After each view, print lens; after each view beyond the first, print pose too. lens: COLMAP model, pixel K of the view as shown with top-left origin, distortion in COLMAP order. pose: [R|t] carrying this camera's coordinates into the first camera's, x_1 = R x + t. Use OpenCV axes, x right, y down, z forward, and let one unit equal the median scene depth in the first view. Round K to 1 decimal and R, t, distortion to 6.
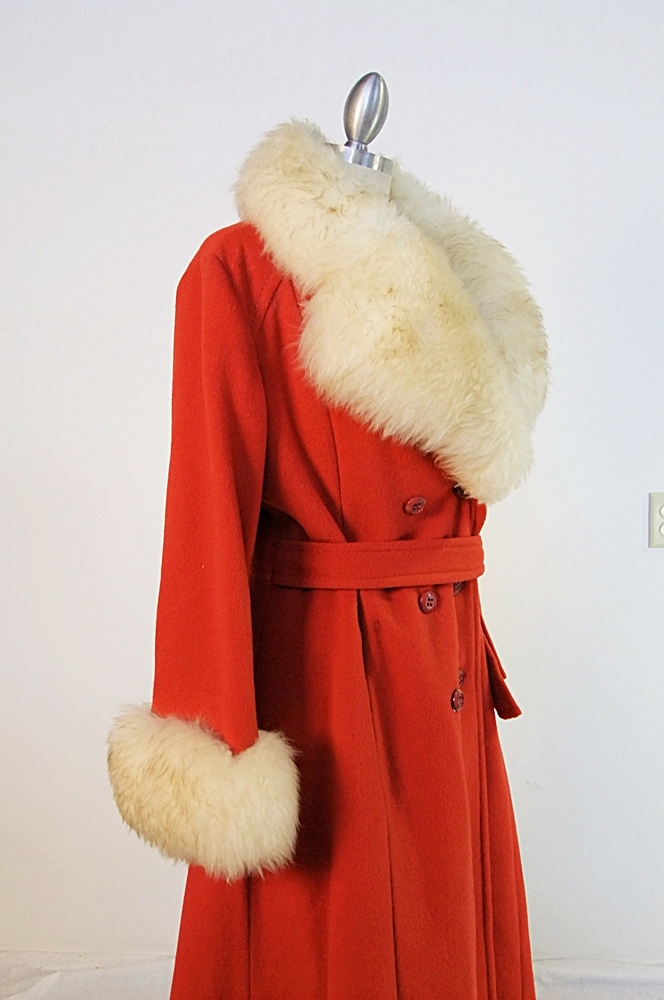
lens RADIAL K [[896.0, 0, 337.3], [0, 896.0, 515.9], [0, 0, 1]] dist [0.032878, -0.012233]
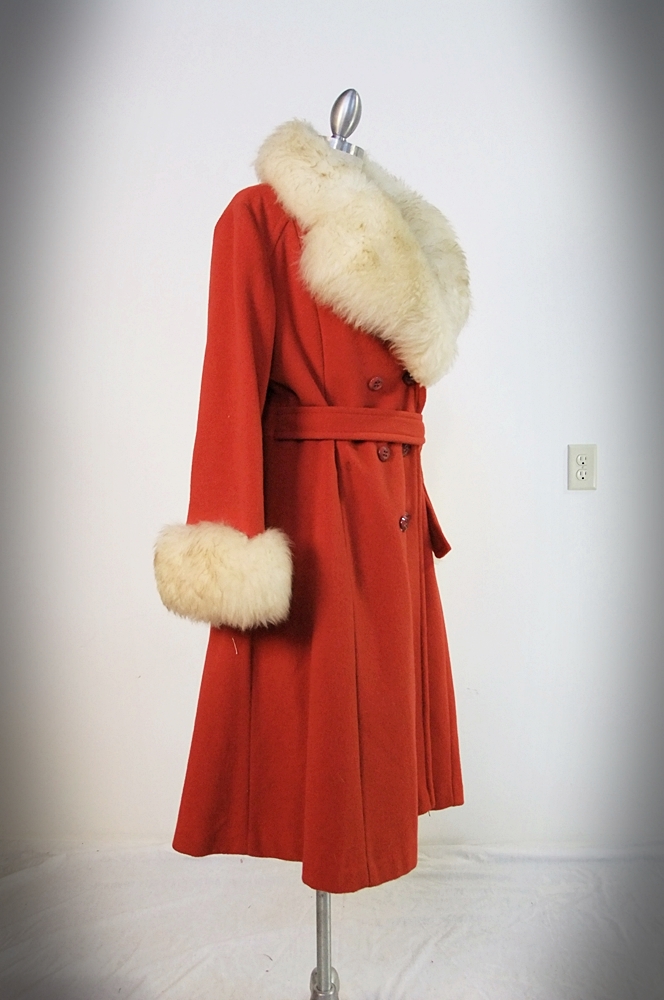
lens RADIAL K [[896.0, 0, 332.0], [0, 896.0, 493.9], [0, 0, 1]] dist [0.032878, -0.012233]
pose [[0.999252, 0.019437, 0.033441, -0.028076], [-0.017209, 0.997693, -0.065663, 0.261705], [-0.034640, 0.065039, 0.997281, -0.417476]]
